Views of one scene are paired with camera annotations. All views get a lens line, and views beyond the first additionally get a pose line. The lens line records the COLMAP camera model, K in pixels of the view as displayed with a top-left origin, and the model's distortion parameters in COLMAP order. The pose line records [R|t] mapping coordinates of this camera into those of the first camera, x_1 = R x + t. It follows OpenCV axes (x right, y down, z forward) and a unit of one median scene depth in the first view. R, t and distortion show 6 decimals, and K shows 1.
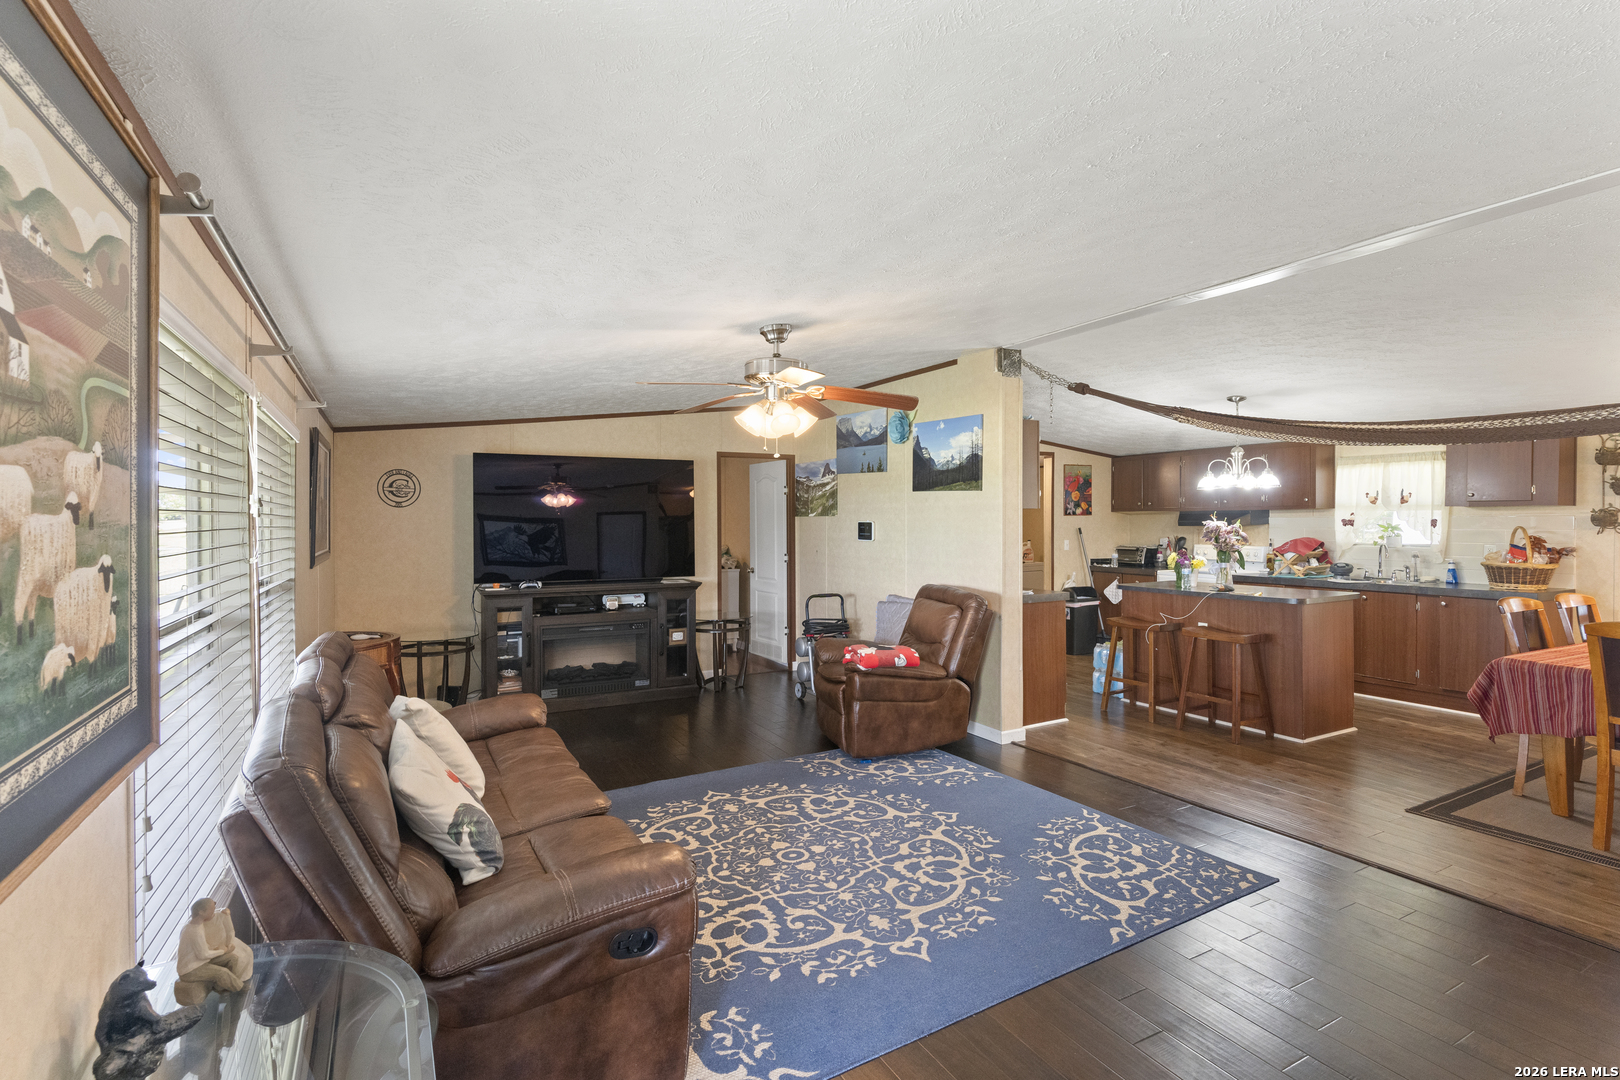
lens RADIAL K [[779.6, 0, 816.2], [0, 779.6, 528.4], [0, 0, 1]] dist [0.000084, 0.001287]
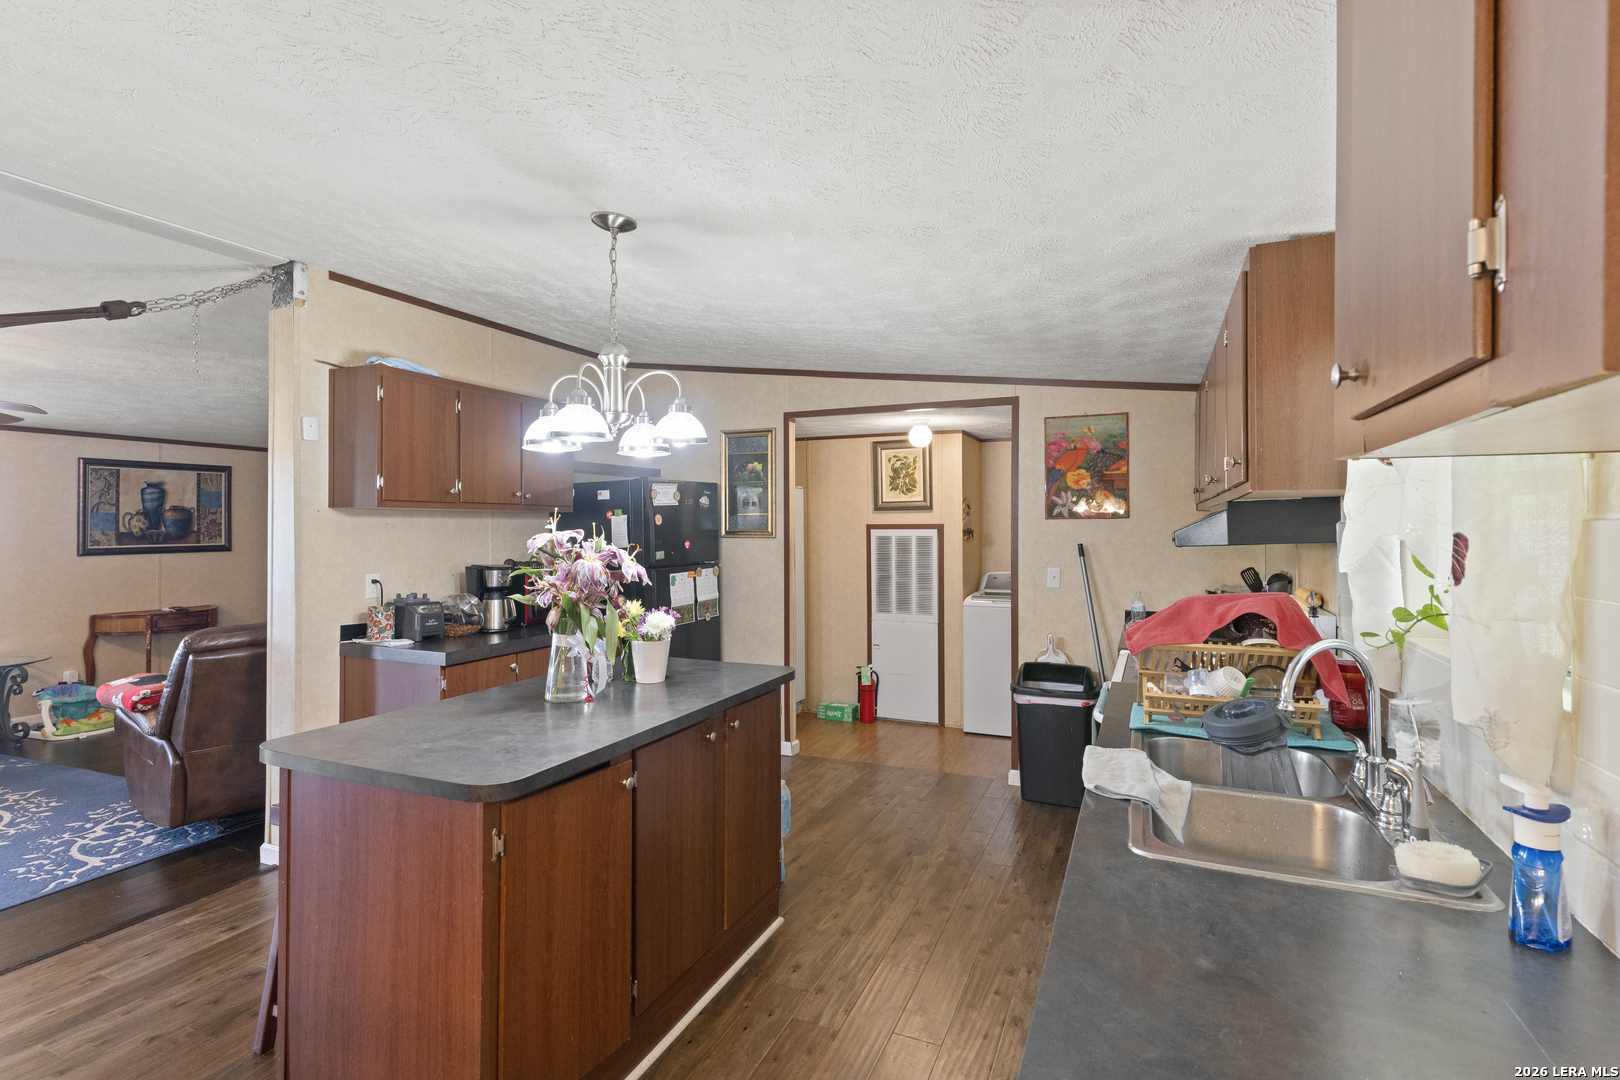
lens RADIAL K [[779.6, 0, 818.4], [0, 779.6, 531.2], [0, 0, 1]] dist [0.000084, 0.001287]
pose [[0.611092, 0.013031, -0.791452, 0.918972], [-0.013621, 0.999890, 0.005946, -0.013688], [0.791442, 0.007147, 0.611202, 0.845418]]
